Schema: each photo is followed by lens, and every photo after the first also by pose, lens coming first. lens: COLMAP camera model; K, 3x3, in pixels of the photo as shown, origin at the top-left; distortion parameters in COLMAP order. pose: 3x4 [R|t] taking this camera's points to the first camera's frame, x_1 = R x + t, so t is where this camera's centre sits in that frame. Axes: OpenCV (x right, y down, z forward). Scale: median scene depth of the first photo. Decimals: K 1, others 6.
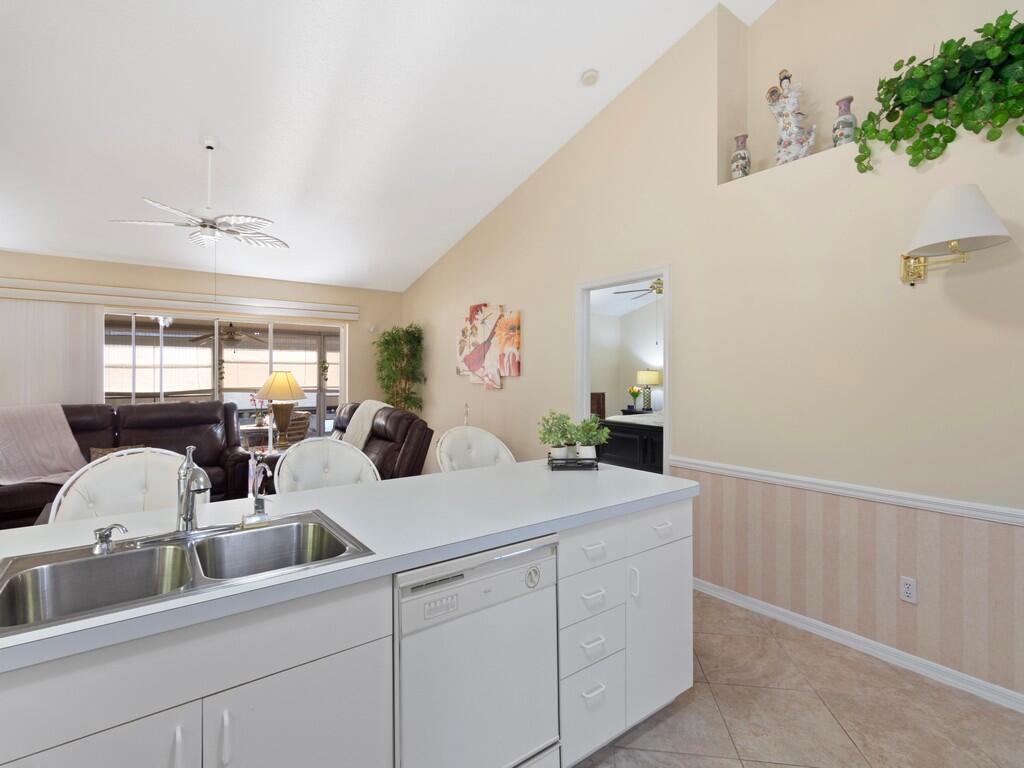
lens RADIAL K [[496.8, 0, 509.3], [0, 496.8, 379.6], [0, 0, 1]] dist [-0.003647, 0.001503]
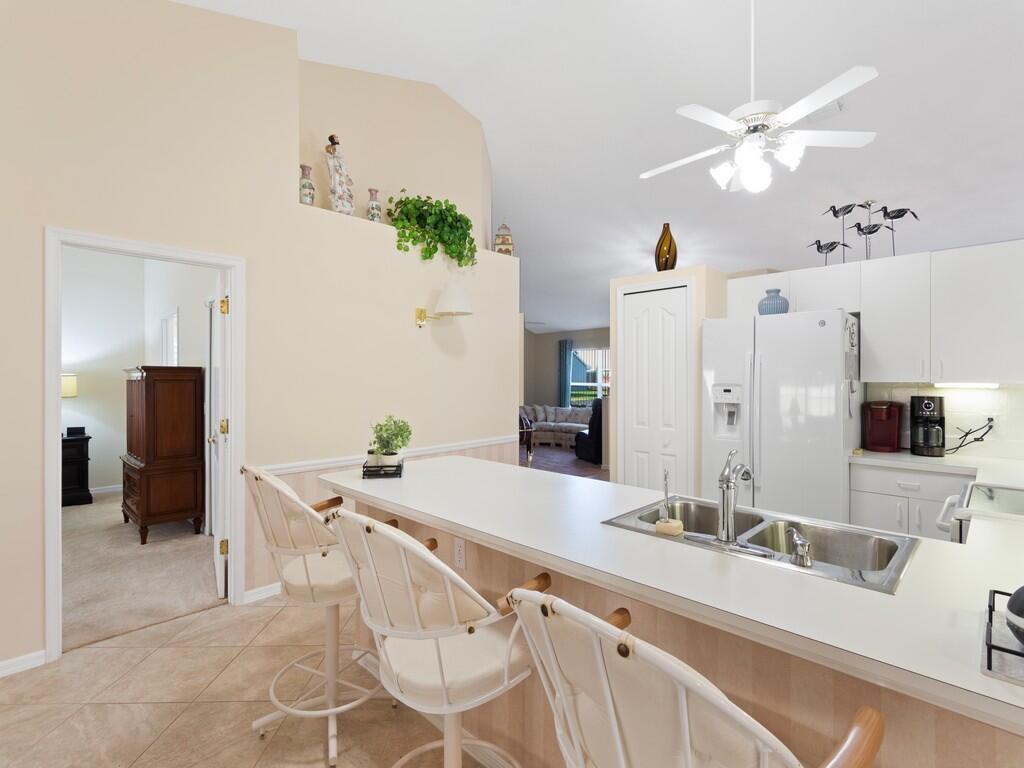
lens RADIAL K [[496.8, 0, 512.2], [0, 496.8, 381.3], [0, 0, 1]] dist [-0.003647, 0.001503]
pose [[-0.139904, -0.002364, 0.990162, -0.886994], [0.005341, 0.999981, 0.003142, -0.006083], [-0.990151, 0.005728, -0.139889, 0.868552]]
